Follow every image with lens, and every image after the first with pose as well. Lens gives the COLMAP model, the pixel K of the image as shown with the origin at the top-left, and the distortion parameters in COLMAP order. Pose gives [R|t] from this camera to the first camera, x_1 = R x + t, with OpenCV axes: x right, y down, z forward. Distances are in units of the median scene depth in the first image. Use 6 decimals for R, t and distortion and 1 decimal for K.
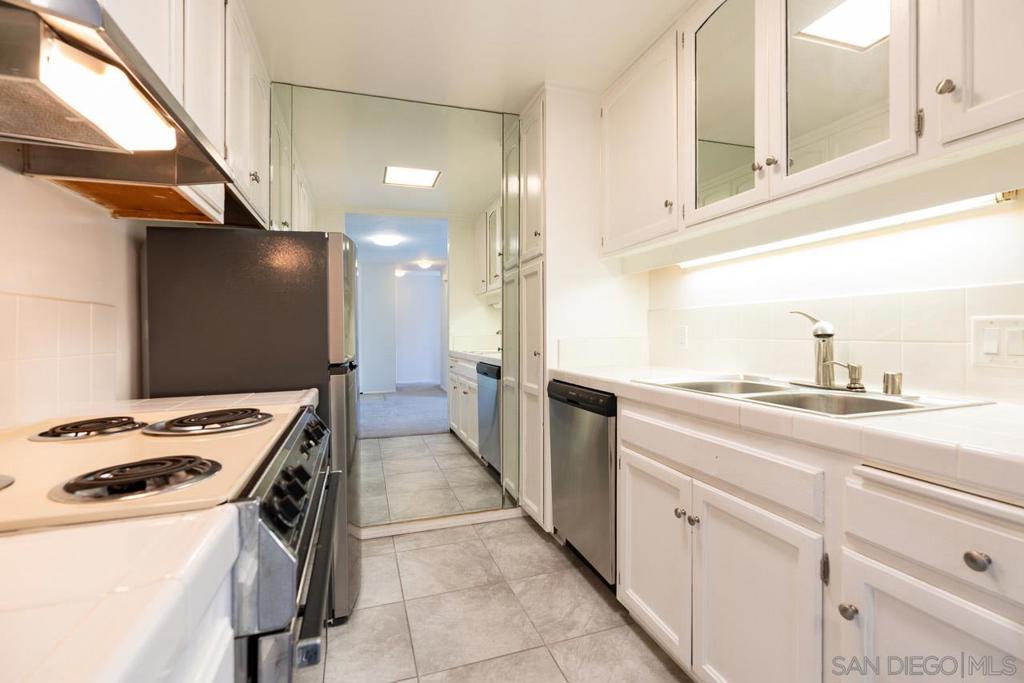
lens RADIAL K [[467.3, 0, 515.8], [0, 467.3, 331.8], [0, 0, 1]] dist [-0.004157, 0.000181]
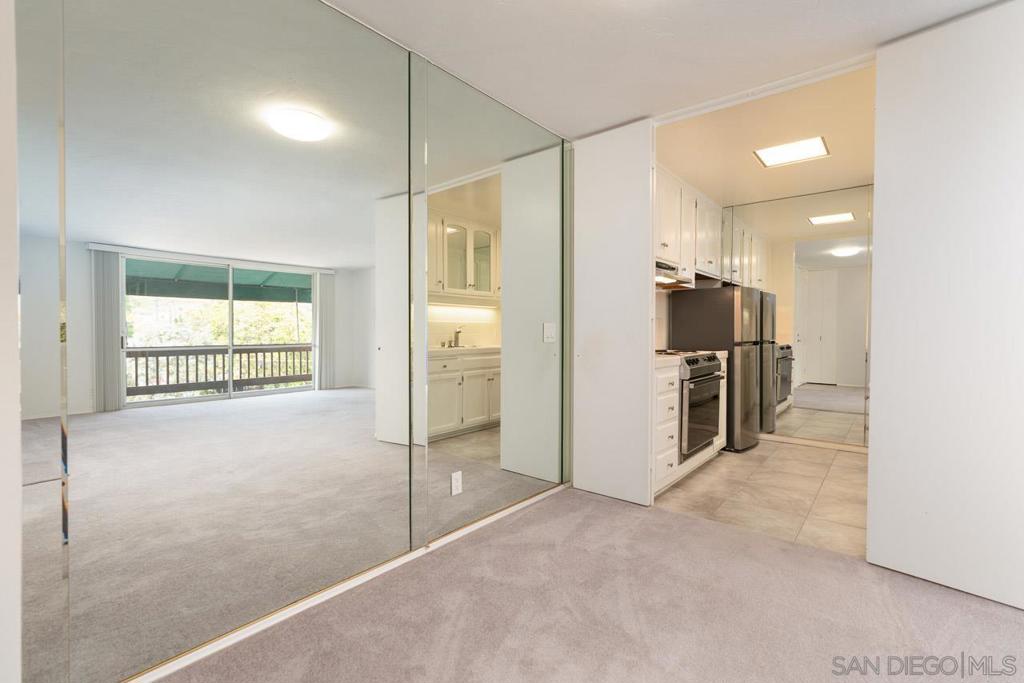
lens RADIAL K [[464.1, 0, 509.9], [0, 464.1, 337.3], [0, 0, 1]] dist [-0.000561, 0.000291]
pose [[0.525262, 0.023186, -0.850625, 0.864909], [-0.008499, 0.999722, 0.022002, 0.004793], [0.850898, -0.004328, 0.525312, -1.044012]]
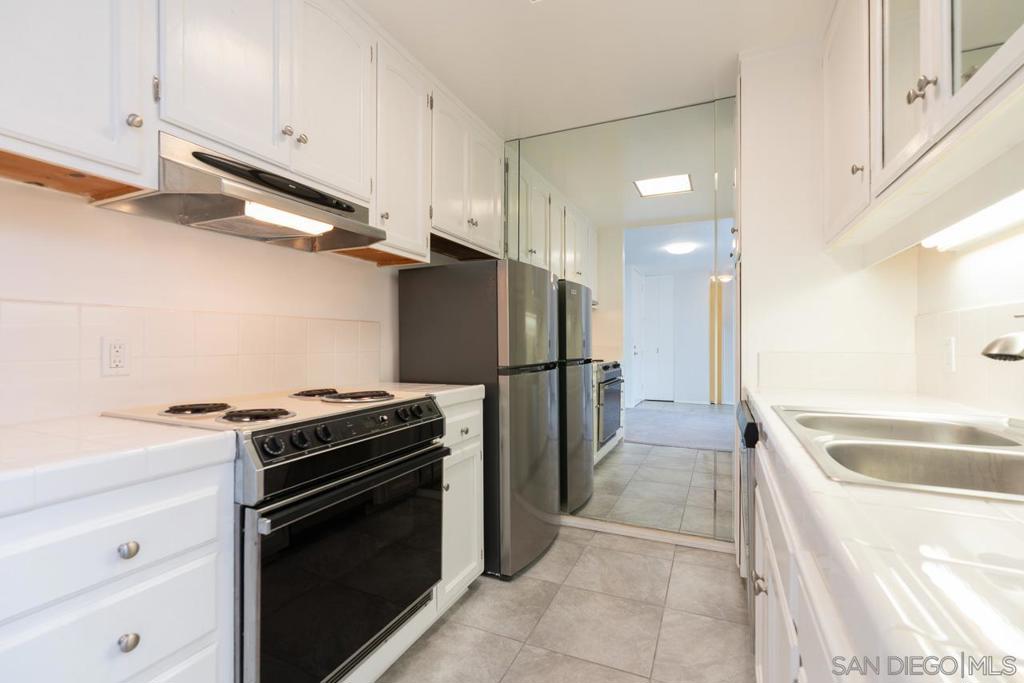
lens RADIAL K [[464.1, 0, 509.9], [0, 464.1, 337.3], [0, 0, 1]] dist [-0.000561, 0.000291]
pose [[0.734436, 0.007825, -0.678632, 0.390288], [-0.011614, 0.999932, -0.001040, -0.005655], [0.678578, 0.008645, 0.734477, 0.098335]]
